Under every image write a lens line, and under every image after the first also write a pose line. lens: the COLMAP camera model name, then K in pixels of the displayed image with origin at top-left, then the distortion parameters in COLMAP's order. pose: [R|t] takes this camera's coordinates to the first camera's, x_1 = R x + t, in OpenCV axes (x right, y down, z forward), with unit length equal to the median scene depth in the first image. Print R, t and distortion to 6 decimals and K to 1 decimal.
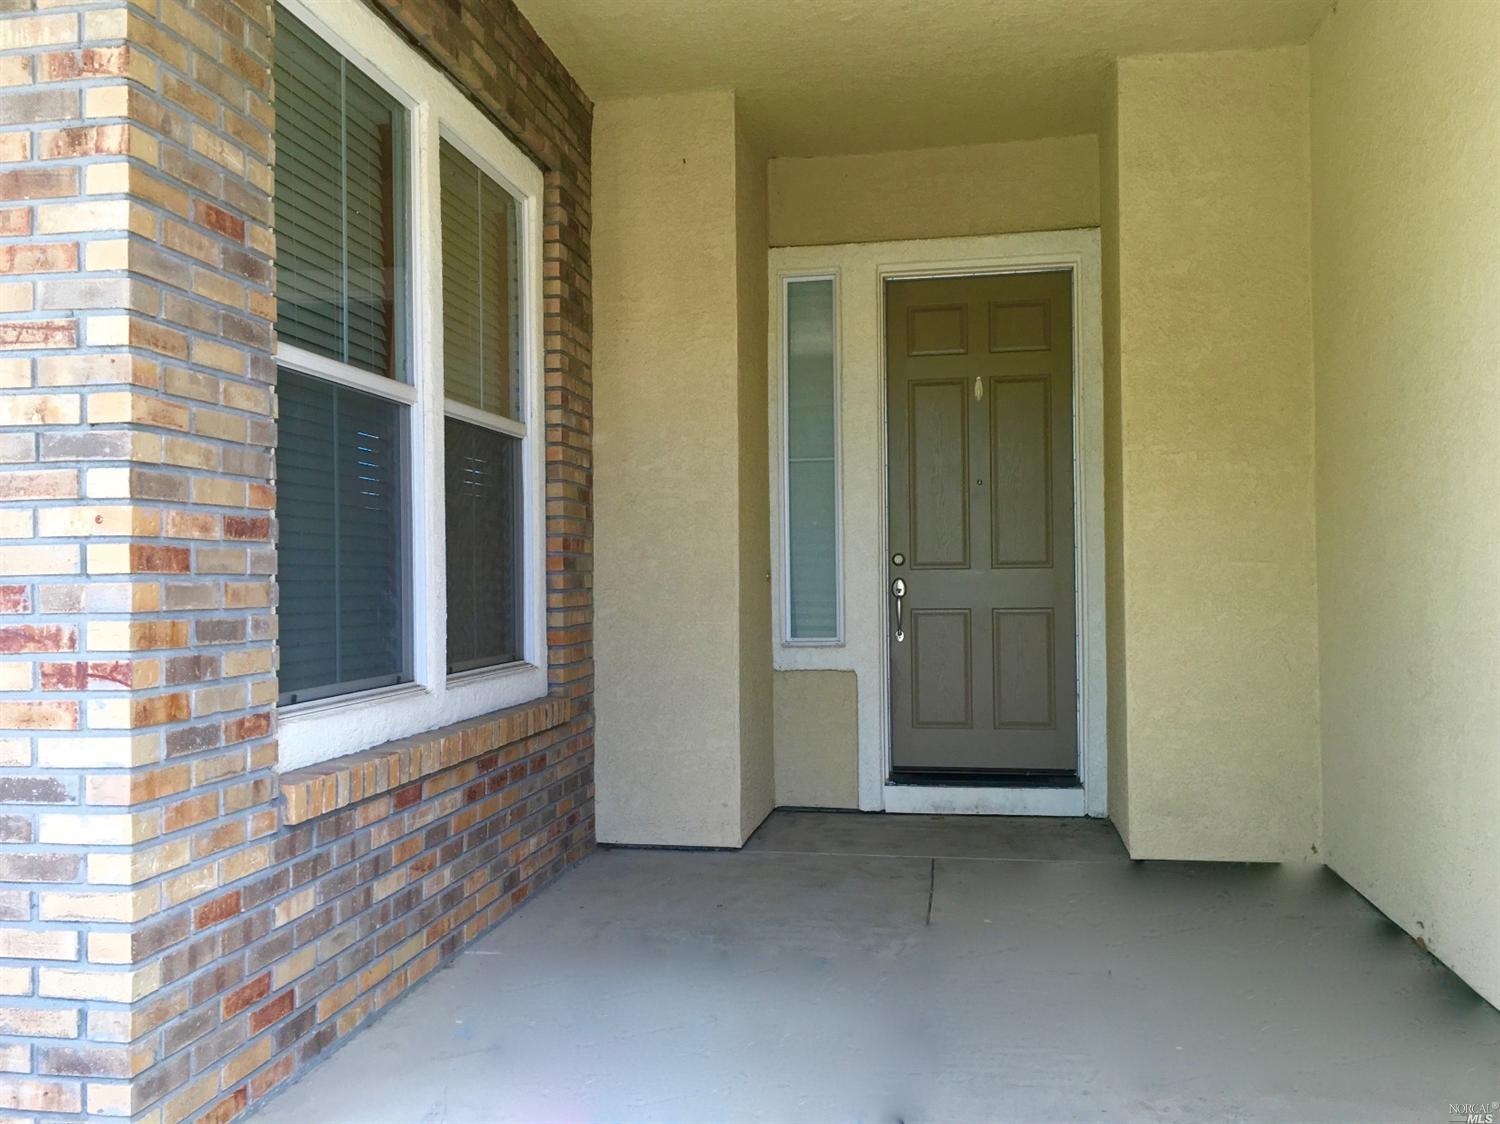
lens RADIAL K [[1291.3, 0, 743.3], [0, 1291.3, 563.8], [0, 0, 1]] dist [0.118873, -0.144783]
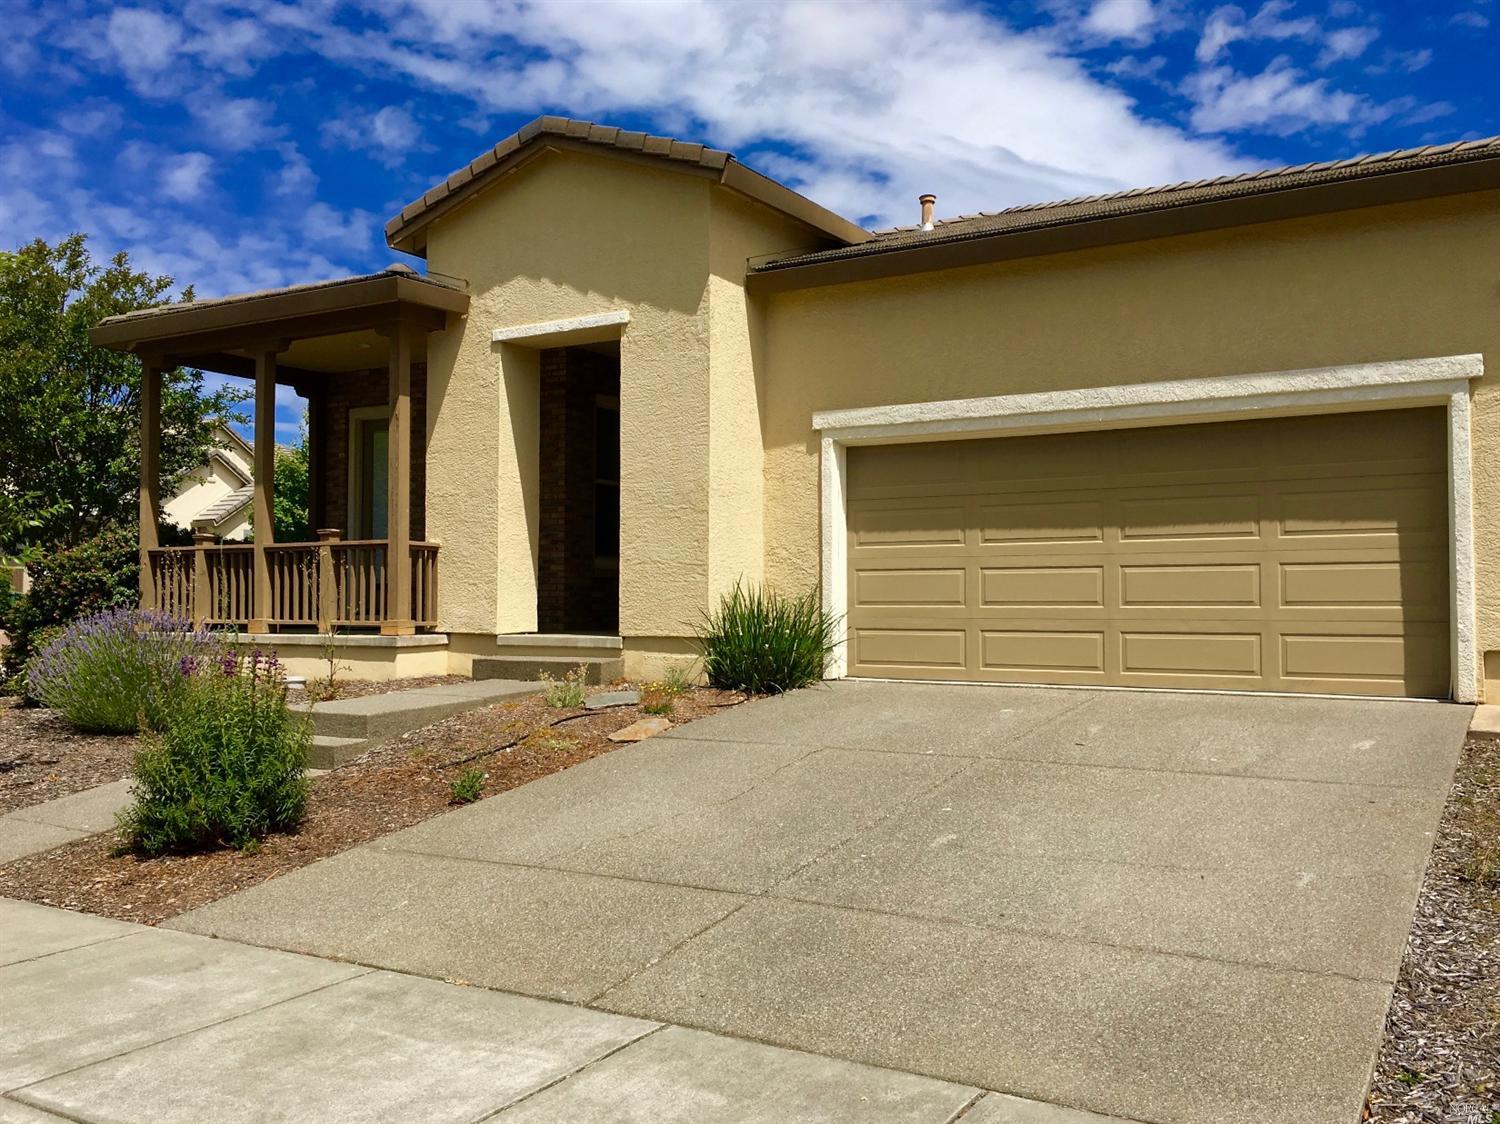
lens RADIAL K [[1291.3, 0, 743.3], [0, 1291.3, 563.8], [0, 0, 1]] dist [0.118873, -0.144783]
pose [[0.931065, 0.007858, -0.364769, 2.362981], [-0.011100, 0.999915, -0.006793, 0.211760], [0.364684, 0.010374, 0.931073, -4.044038]]
